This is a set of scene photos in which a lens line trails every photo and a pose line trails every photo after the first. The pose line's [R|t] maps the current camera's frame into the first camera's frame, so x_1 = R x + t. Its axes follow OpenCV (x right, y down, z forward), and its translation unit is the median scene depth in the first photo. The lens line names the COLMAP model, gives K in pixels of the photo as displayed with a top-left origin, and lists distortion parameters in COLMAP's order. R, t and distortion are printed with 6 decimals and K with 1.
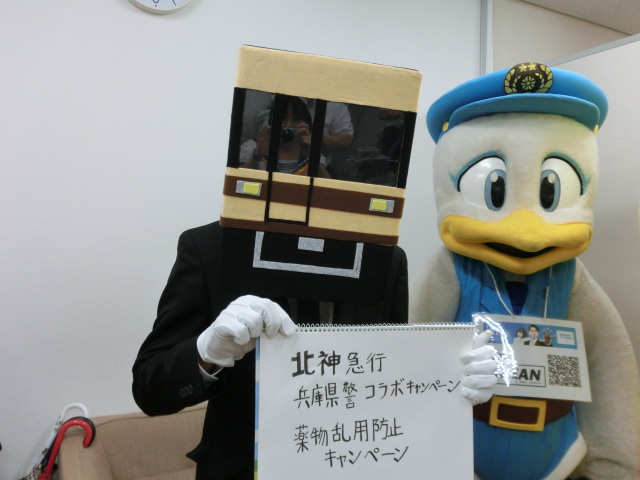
lens RADIAL K [[549.7, 0, 320.0], [0, 549.7, 240.0], [0, 0, 1]] dist [-0.057400, 0.167638]
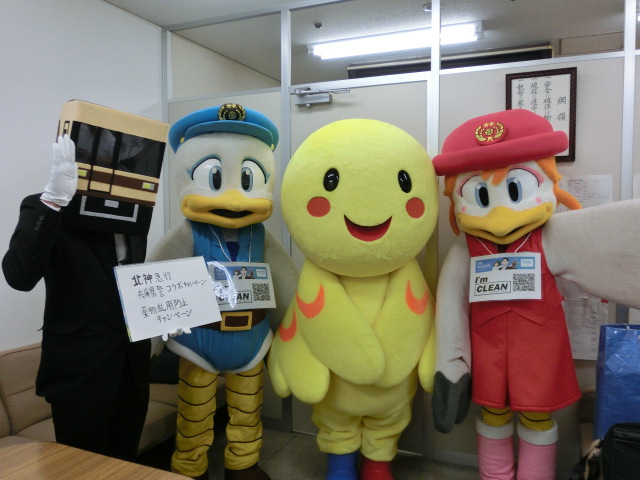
lens RADIAL K [[549.7, 0, 320.0], [0, 549.7, 240.0], [0, 0, 1]] dist [-0.057400, 0.167638]
pose [[0.900297, -0.028597, 0.434336, -0.111142], [0.021984, 0.999553, 0.020242, 0.063652], [-0.434721, -0.008675, 0.900523, -0.609124]]
